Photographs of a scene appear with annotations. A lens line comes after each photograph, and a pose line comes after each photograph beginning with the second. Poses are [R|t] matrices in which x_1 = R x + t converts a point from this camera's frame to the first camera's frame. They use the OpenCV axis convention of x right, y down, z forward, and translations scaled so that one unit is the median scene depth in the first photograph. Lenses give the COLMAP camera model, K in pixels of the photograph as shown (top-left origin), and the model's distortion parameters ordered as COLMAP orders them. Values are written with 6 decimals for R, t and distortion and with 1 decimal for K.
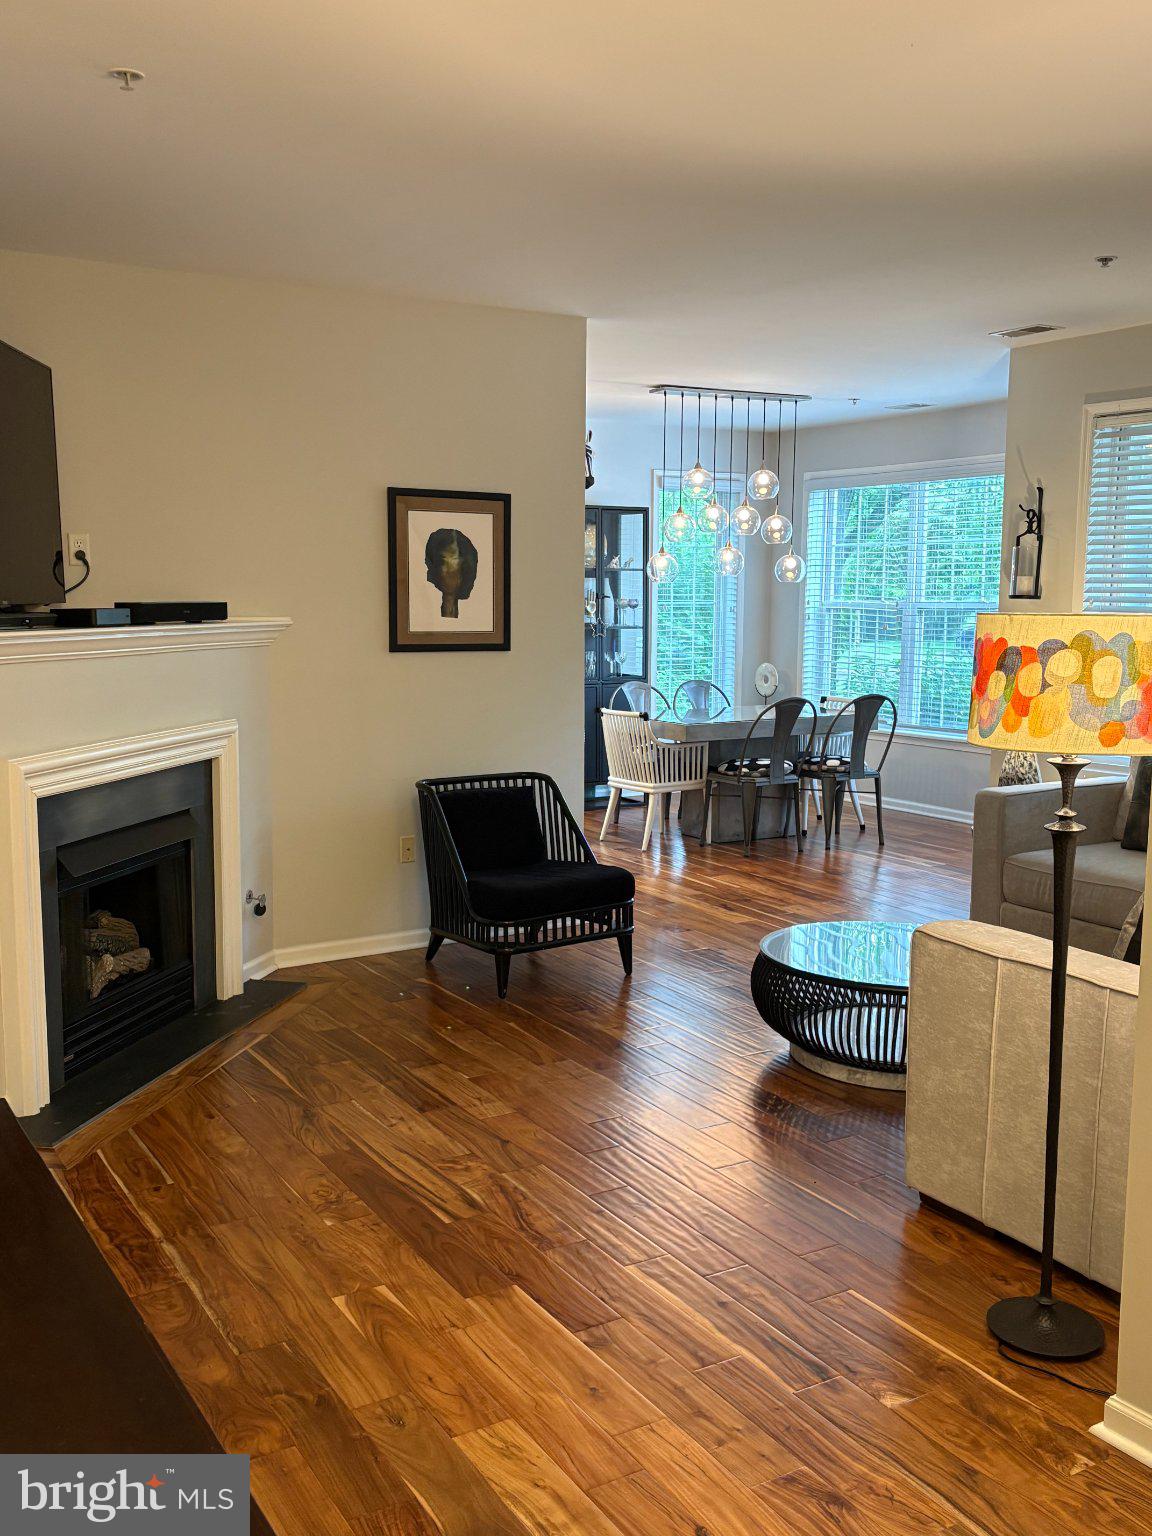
lens RADIAL K [[1423.8, 0, 569.9], [0, 1423.8, 771.5], [0, 0, 1]] dist [0.011363, 0.000000]
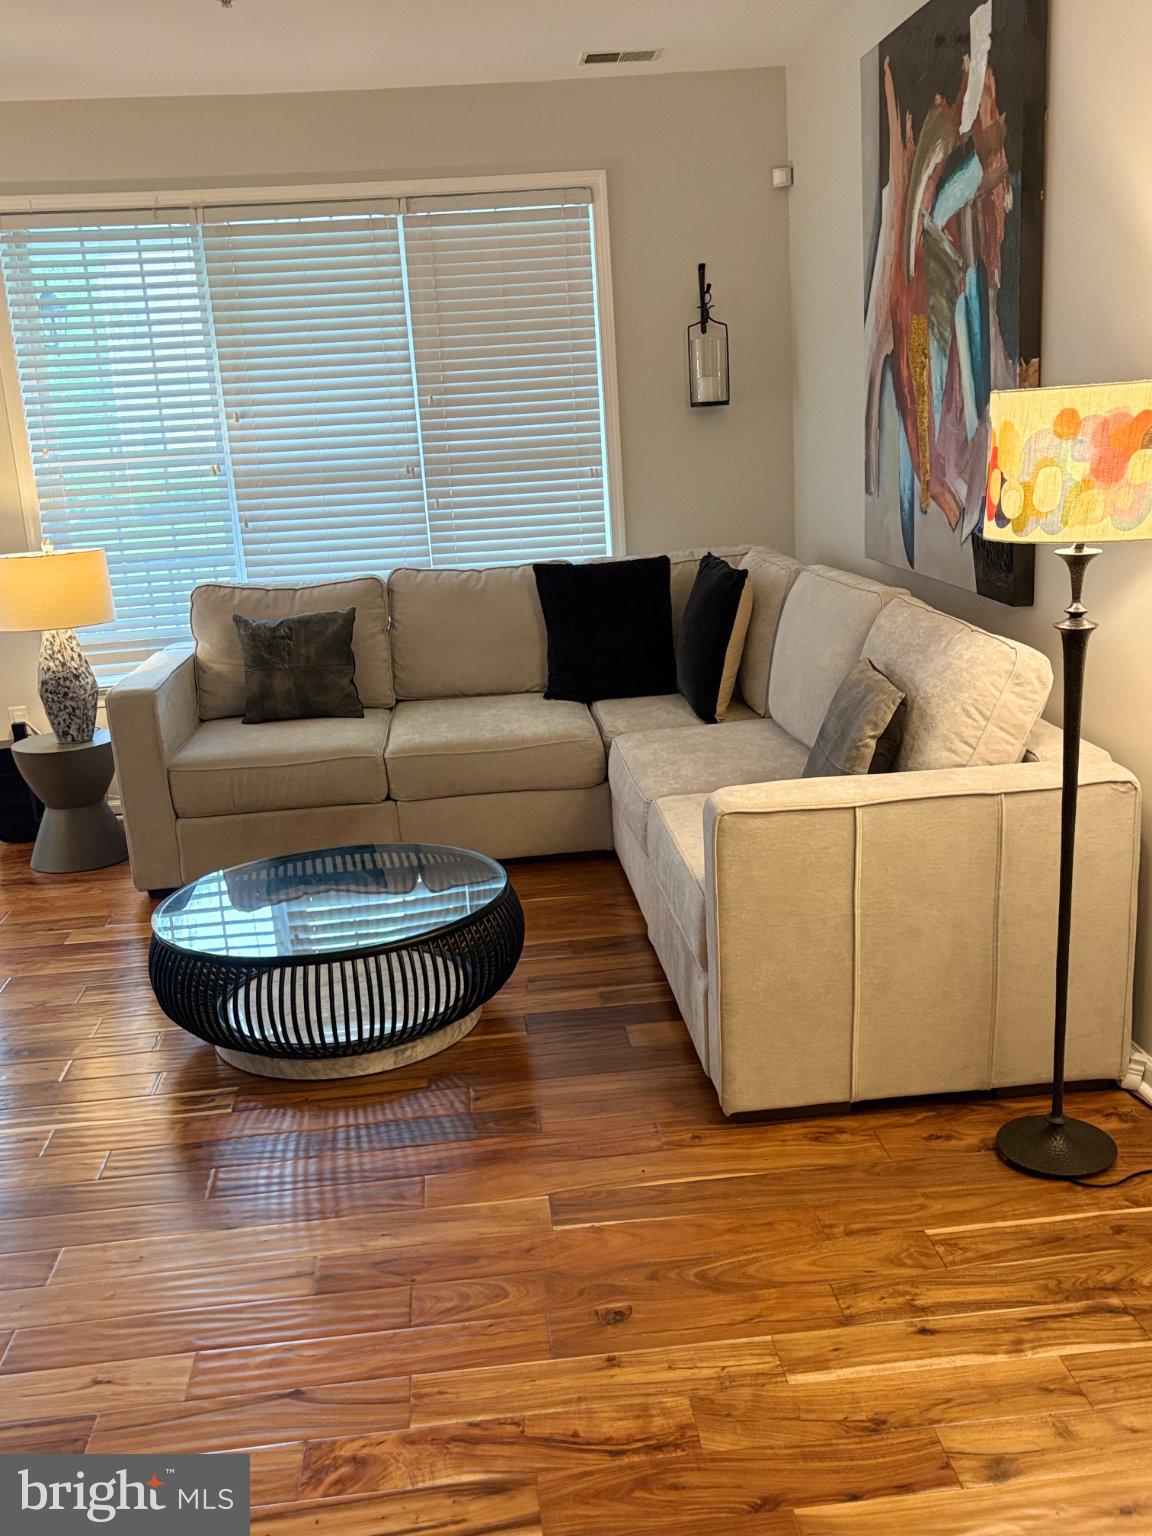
lens RADIAL K [[1423.8, 0, 571.3], [0, 1423.8, 762.1], [0, 0, 1]] dist [0.011363, 0.000000]
pose [[0.437762, -0.244701, 0.865151, -0.517933], [0.178370, 0.966761, 0.183187, -0.086309], [-0.881220, 0.074125, 0.466859, 0.732568]]
